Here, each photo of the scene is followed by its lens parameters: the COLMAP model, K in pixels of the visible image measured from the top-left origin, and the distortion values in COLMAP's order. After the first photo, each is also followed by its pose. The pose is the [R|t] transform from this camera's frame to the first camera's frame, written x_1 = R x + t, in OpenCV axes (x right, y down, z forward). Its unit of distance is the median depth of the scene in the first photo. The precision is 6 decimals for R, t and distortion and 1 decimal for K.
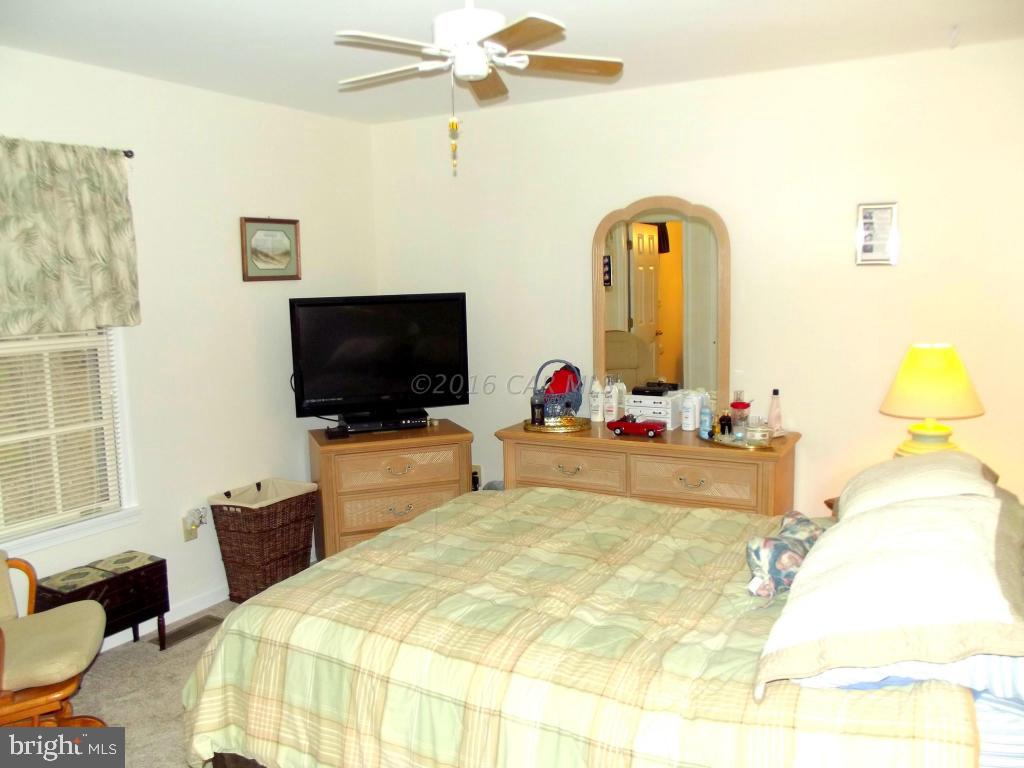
lens RADIAL K [[828.9, 0, 512.0], [0, 828.9, 384.0], [0, 0, 1]] dist [0.002266, 0.000542]
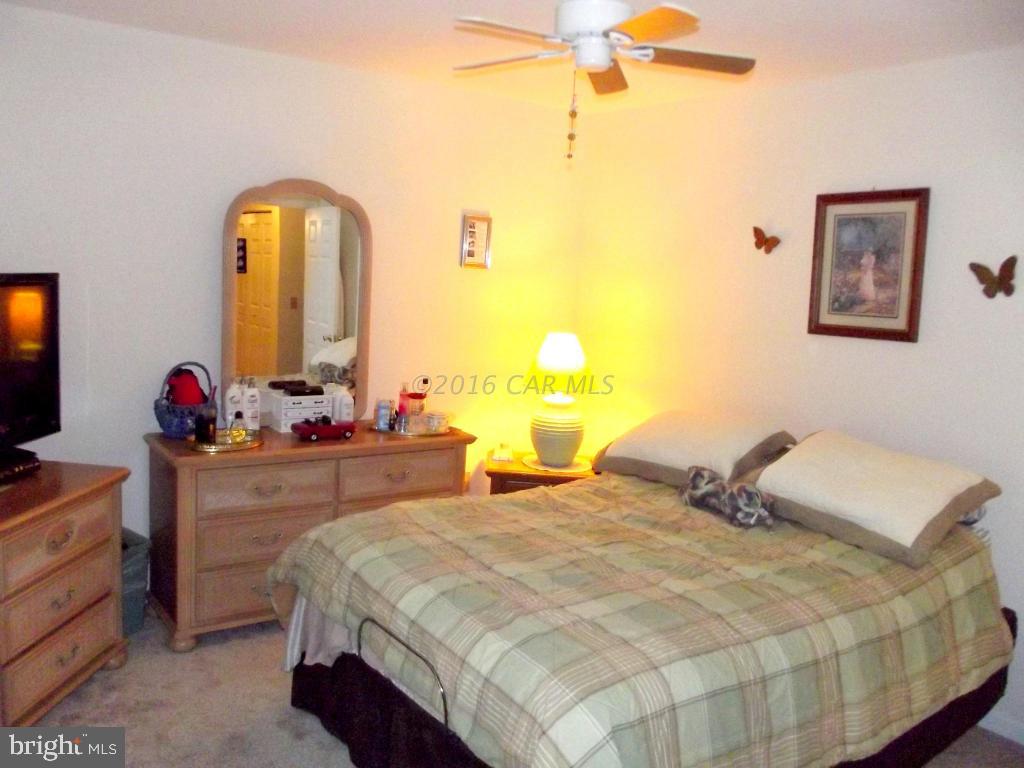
lens RADIAL K [[875.1, 0, 512.0], [0, 875.1, 384.0], [0, 0, 1]] dist [-0.011312, -0.003159]
pose [[0.440729, -0.065367, 0.895257, -0.637775], [0.068310, 0.996895, 0.039160, -0.023162], [-0.895037, 0.043897, 0.443826, 0.392754]]
